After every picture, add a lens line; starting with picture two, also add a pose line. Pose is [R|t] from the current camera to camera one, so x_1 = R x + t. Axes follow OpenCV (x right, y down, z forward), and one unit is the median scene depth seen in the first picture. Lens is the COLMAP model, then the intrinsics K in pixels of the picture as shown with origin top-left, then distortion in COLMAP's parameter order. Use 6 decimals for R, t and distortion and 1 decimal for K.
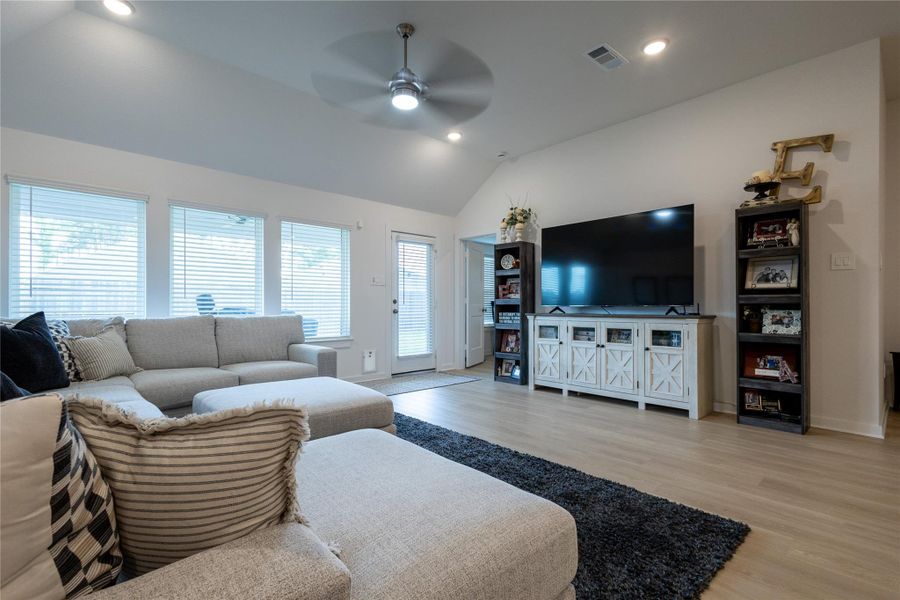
lens RADIAL K [[427.3, 0, 439.0], [0, 427.3, 302.8], [0, 0, 1]] dist [0.012607, -0.002686]
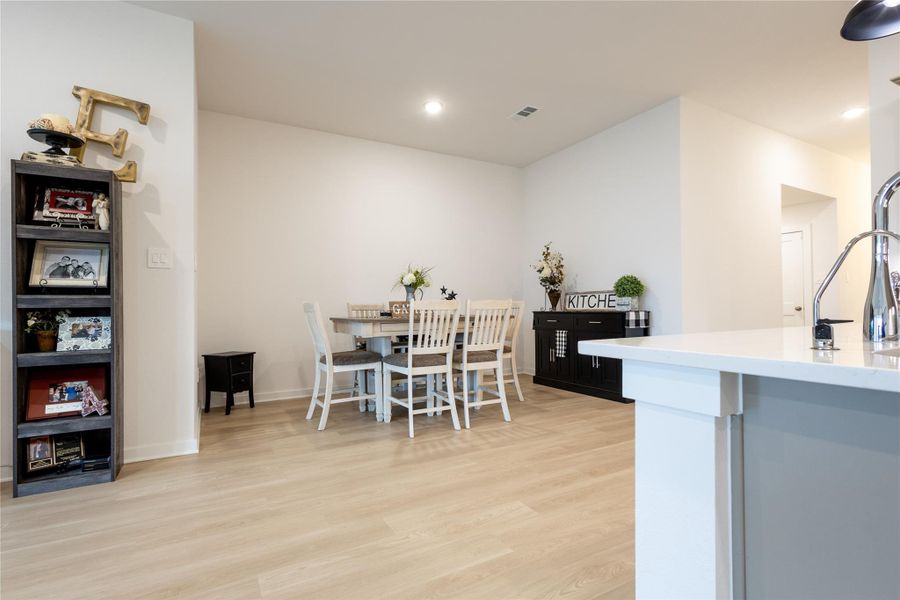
lens RADIAL K [[427.3, 0, 443.7], [0, 427.3, 304.7], [0, 0, 1]] dist [0.012607, -0.002686]
pose [[0.243041, 0.003234, 0.970011, 0.231744], [0.003807, 0.999984, -0.004288, 0.001903], [-0.970009, 0.004735, 0.243025, 0.231761]]
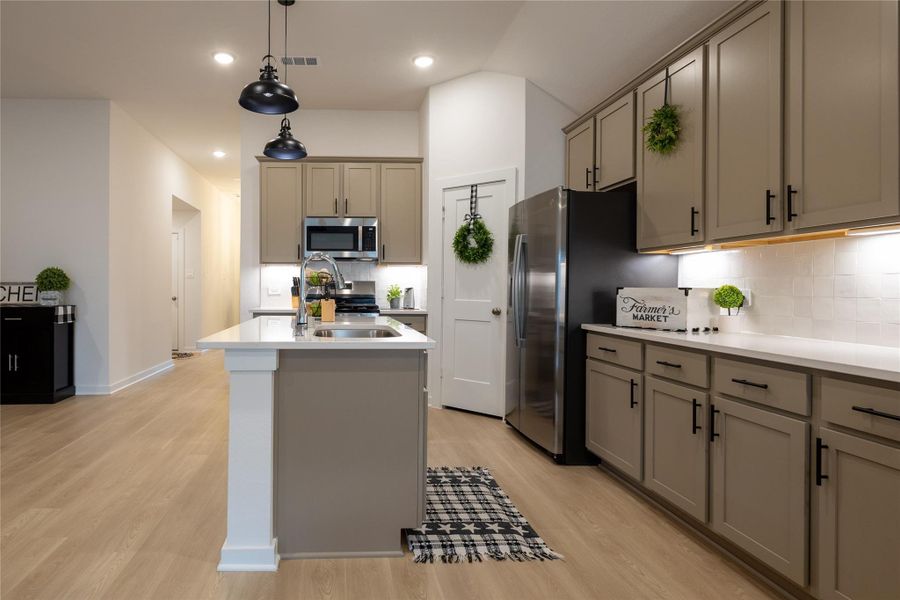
lens RADIAL K [[513.1, 0, 349.2], [0, 513.1, 285.3], [0, 0, 1]] dist [0.009267, -0.000688]
pose [[-0.746485, 0.000048, 0.665402, 0.032561], [-0.007920, 0.999929, -0.008957, -0.032229], [-0.665355, -0.011956, -0.746431, 0.527227]]
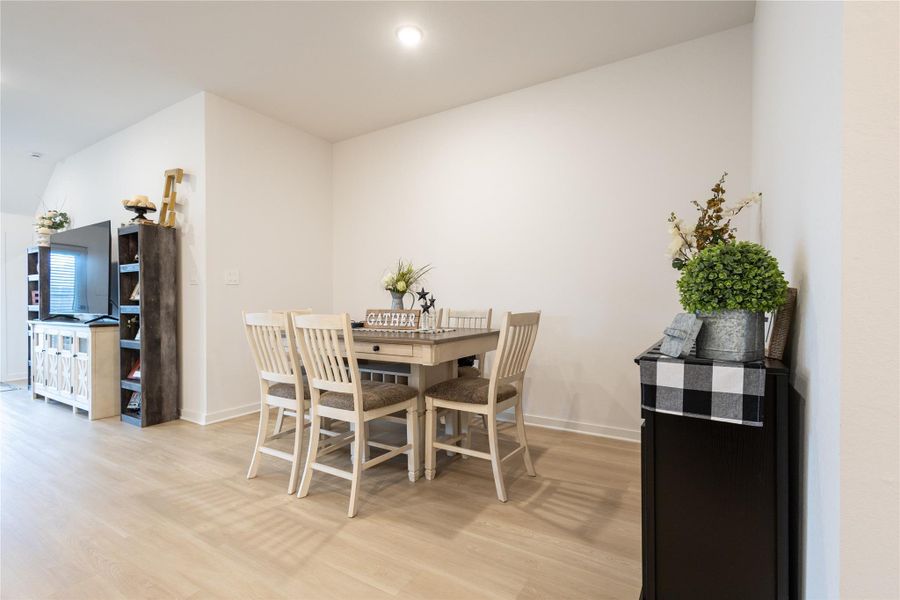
lens RADIAL K [[427.3, 0, 469.8], [0, 427.3, 300.5], [0, 0, 1]] dist [0.012607, -0.002686]
pose [[0.962518, -0.004395, 0.271181, 1.278417], [0.001981, 0.999956, 0.009176, -0.040135], [-0.271210, -0.008295, 0.962485, -0.318122]]
